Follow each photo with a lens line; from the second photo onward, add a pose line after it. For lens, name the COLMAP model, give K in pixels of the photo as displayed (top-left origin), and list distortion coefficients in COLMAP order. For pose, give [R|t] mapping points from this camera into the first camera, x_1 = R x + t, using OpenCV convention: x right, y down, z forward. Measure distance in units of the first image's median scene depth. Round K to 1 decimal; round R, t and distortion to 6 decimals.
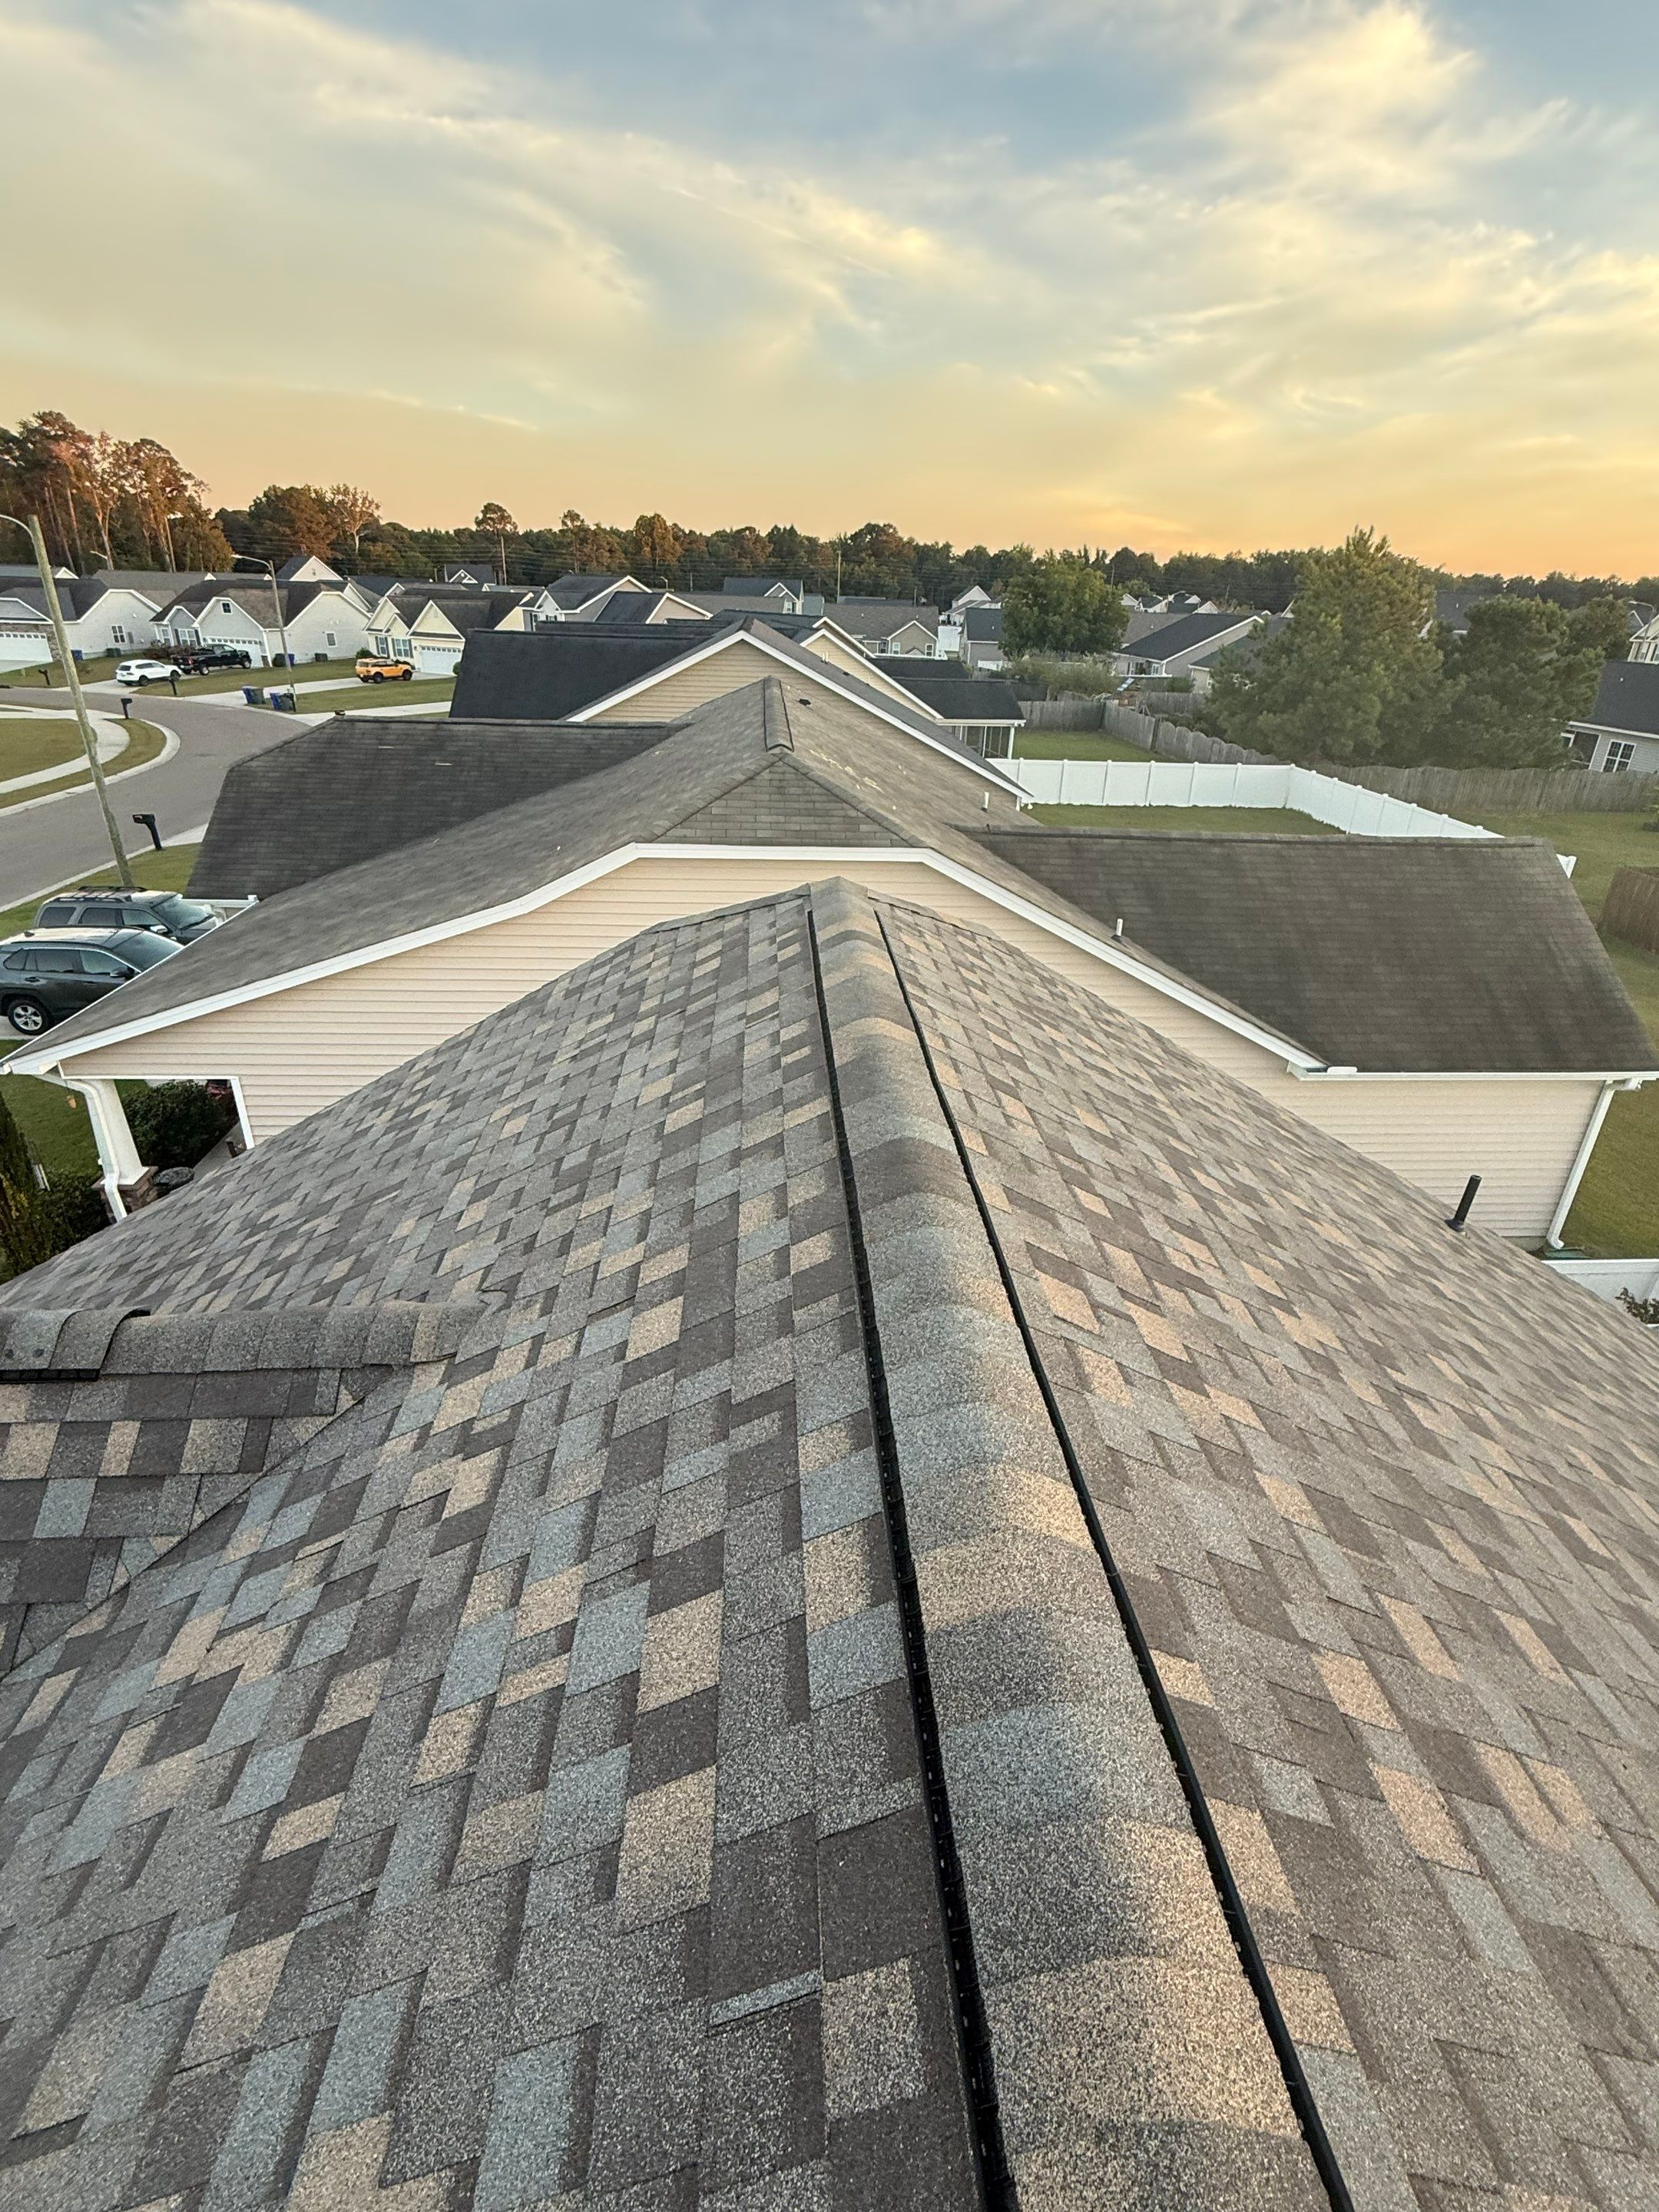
lens RADIAL K [[1025.9, 0, 810.3], [0, 1025.9, 1120.1], [0, 0, 1]] dist [-0.014748, 0.000070]
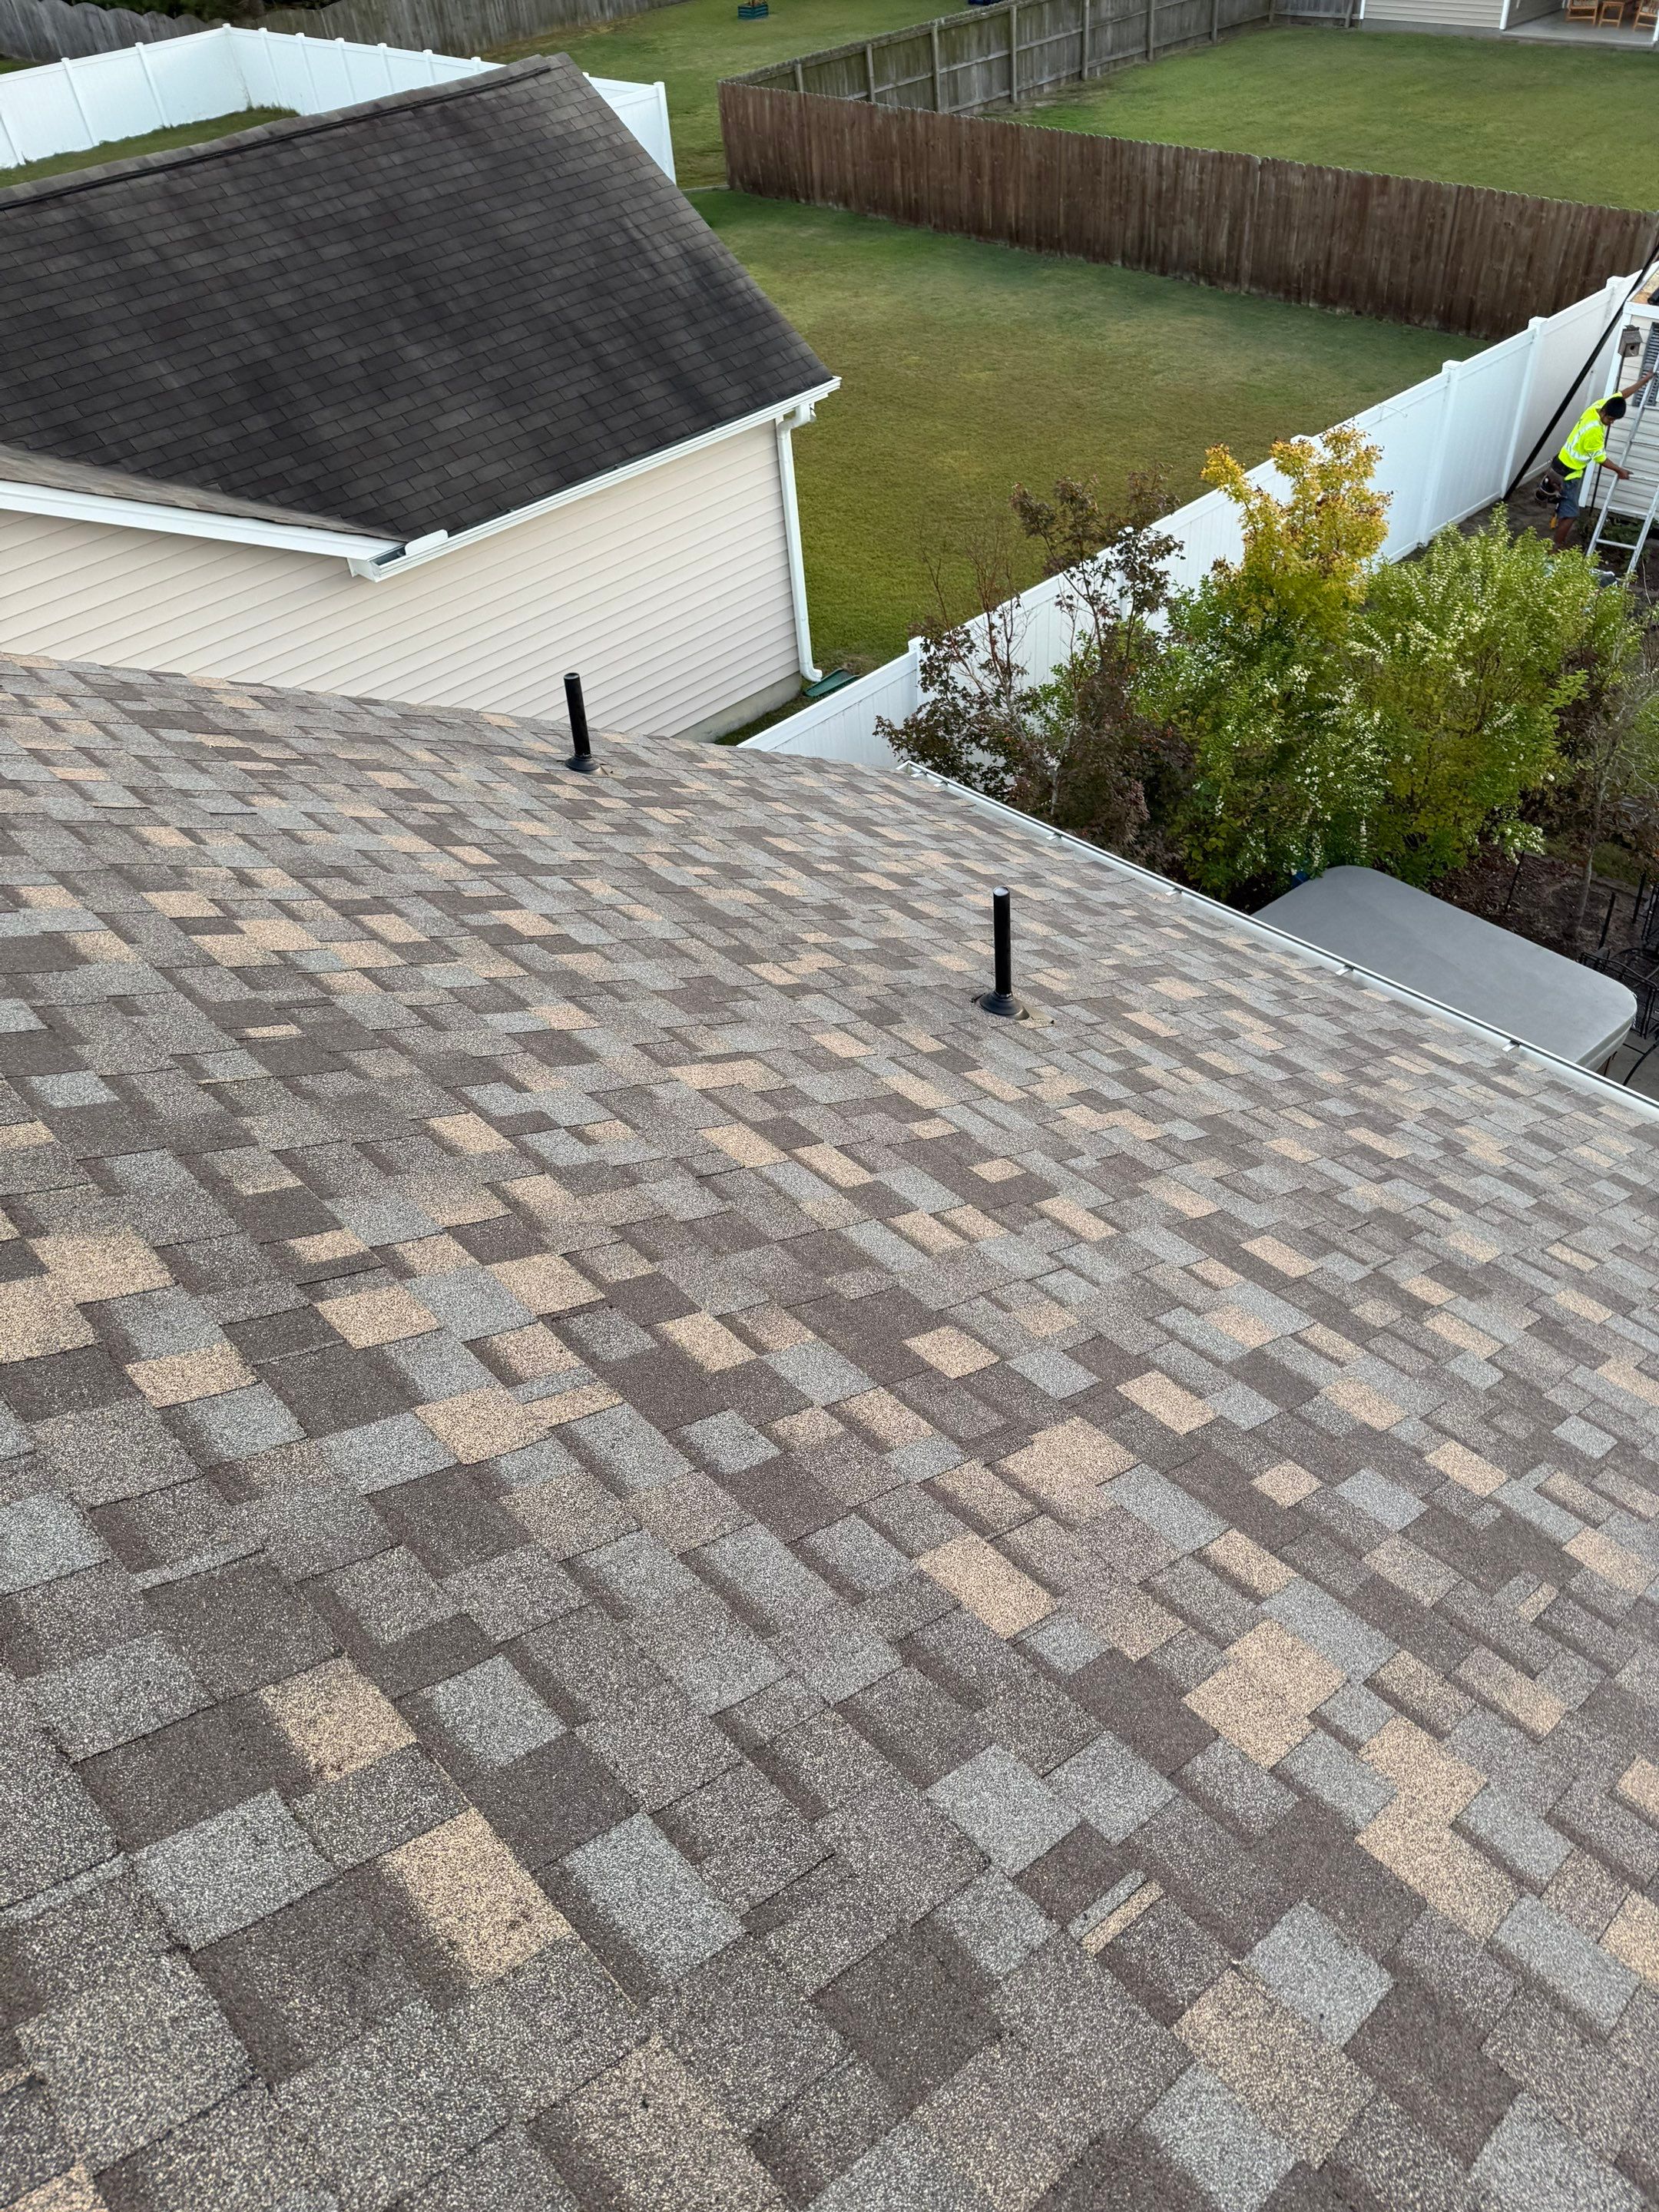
lens RADIAL K [[1555.9, 0, 827.3], [0, 1555.9, 1097.1], [0, 0, 1]] dist [0.070115, -0.094890]
pose [[0.746433, -0.501476, 0.437447, 0.122561], [0.377611, 0.860461, 0.342077, 0.005125], [-0.547949, -0.090153, 0.831639, 0.061970]]
